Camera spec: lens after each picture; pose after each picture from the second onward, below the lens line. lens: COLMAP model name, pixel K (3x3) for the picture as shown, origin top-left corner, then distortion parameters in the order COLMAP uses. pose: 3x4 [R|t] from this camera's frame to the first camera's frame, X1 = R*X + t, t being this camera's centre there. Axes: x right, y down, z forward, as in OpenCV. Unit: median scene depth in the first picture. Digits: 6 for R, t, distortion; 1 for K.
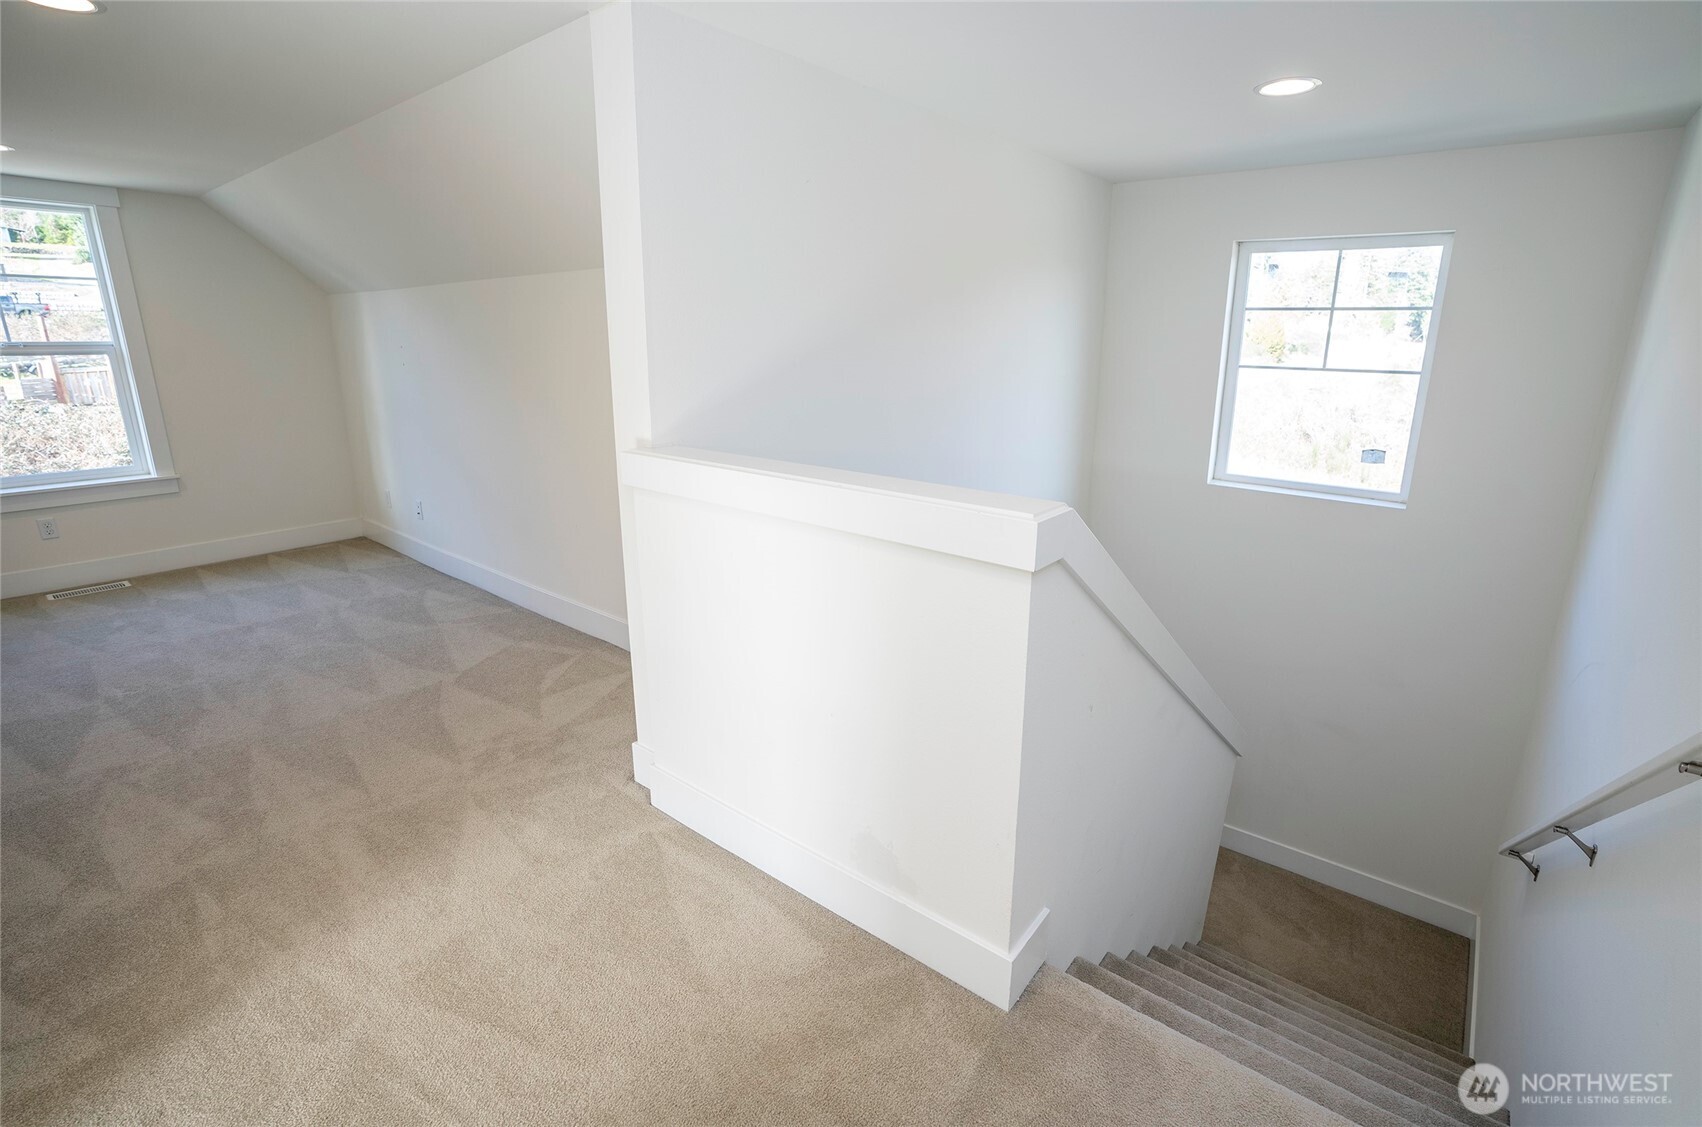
lens RADIAL K [[898.0, 0, 833.8], [0, 898.0, 549.8], [0, 0, 1]] dist [0.005594, 0.001443]
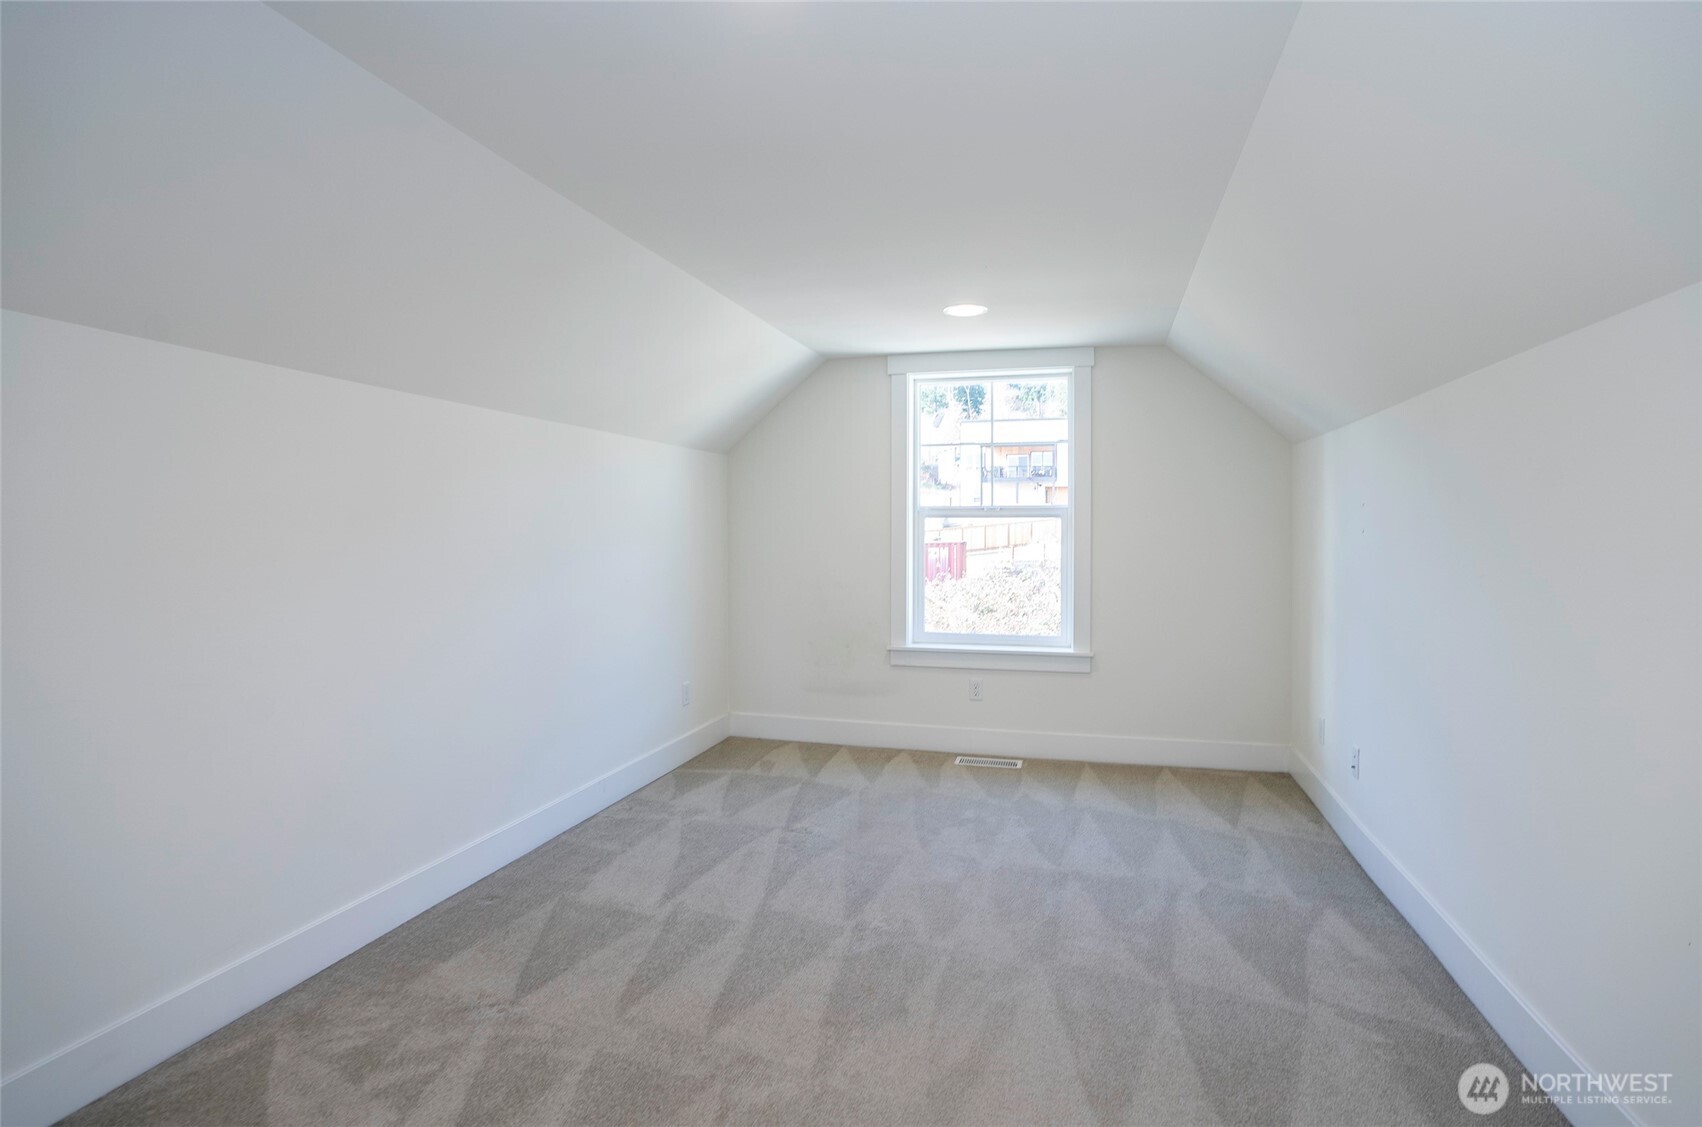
lens RADIAL K [[832.2, 0, 851.0], [0, 832.2, 563.5], [0, 0, 1]] dist [-0.049818, 0.000825]
pose [[0.459049, 0.035233, -0.887712, -0.151558], [-0.216427, 0.973545, -0.073278, -0.066568], [0.861646, 0.225763, 0.454531, 0.480365]]
